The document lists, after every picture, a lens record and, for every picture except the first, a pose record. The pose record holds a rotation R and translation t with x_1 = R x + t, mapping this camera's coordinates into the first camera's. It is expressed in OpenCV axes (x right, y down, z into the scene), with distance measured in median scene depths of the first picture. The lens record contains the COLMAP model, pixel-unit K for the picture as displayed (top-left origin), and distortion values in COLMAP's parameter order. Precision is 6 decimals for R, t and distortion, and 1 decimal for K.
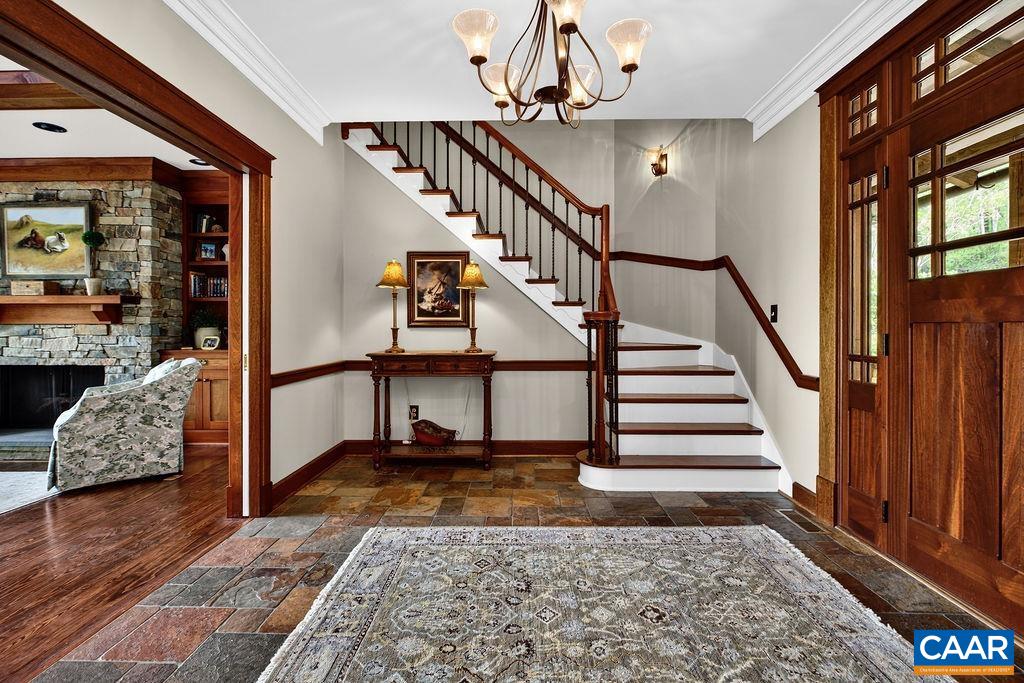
lens RADIAL K [[464.7, 0, 507.7], [0, 464.7, 327.0], [0, 0, 1]] dist [-0.004792, 0.000220]
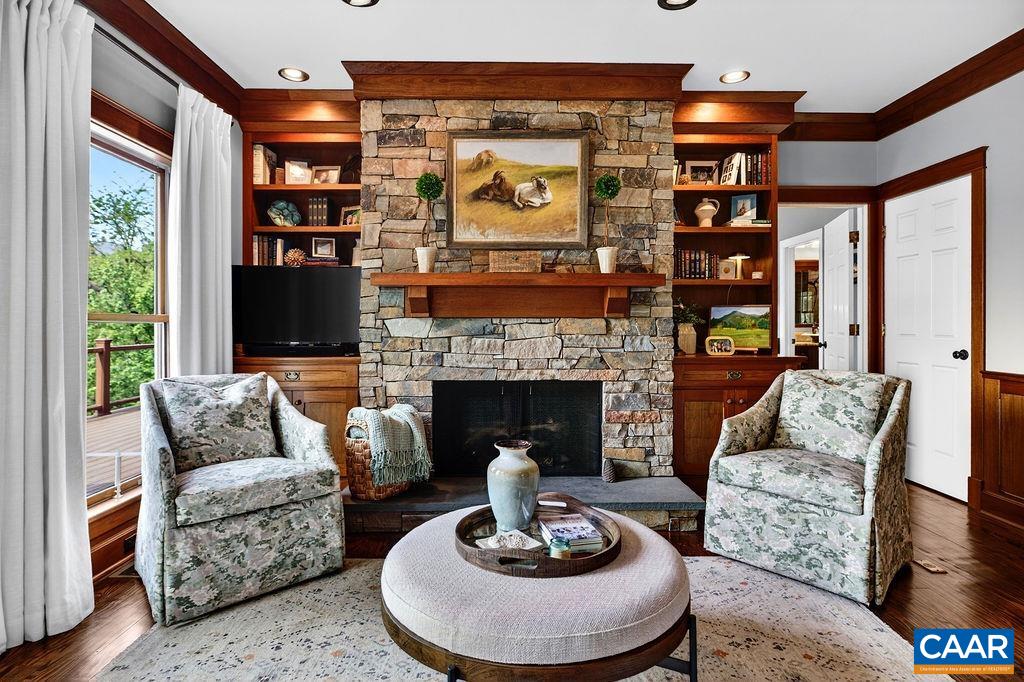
lens RADIAL K [[464.7, 0, 503.3], [0, 464.7, 312.4], [0, 0, 1]] dist [-0.004792, 0.000220]
pose [[0.999484, 0.000660, 0.032106, -1.033313], [-0.000585, 0.999997, -0.002349, -0.012213], [-0.032107, 0.002329, 0.999482, 0.344486]]
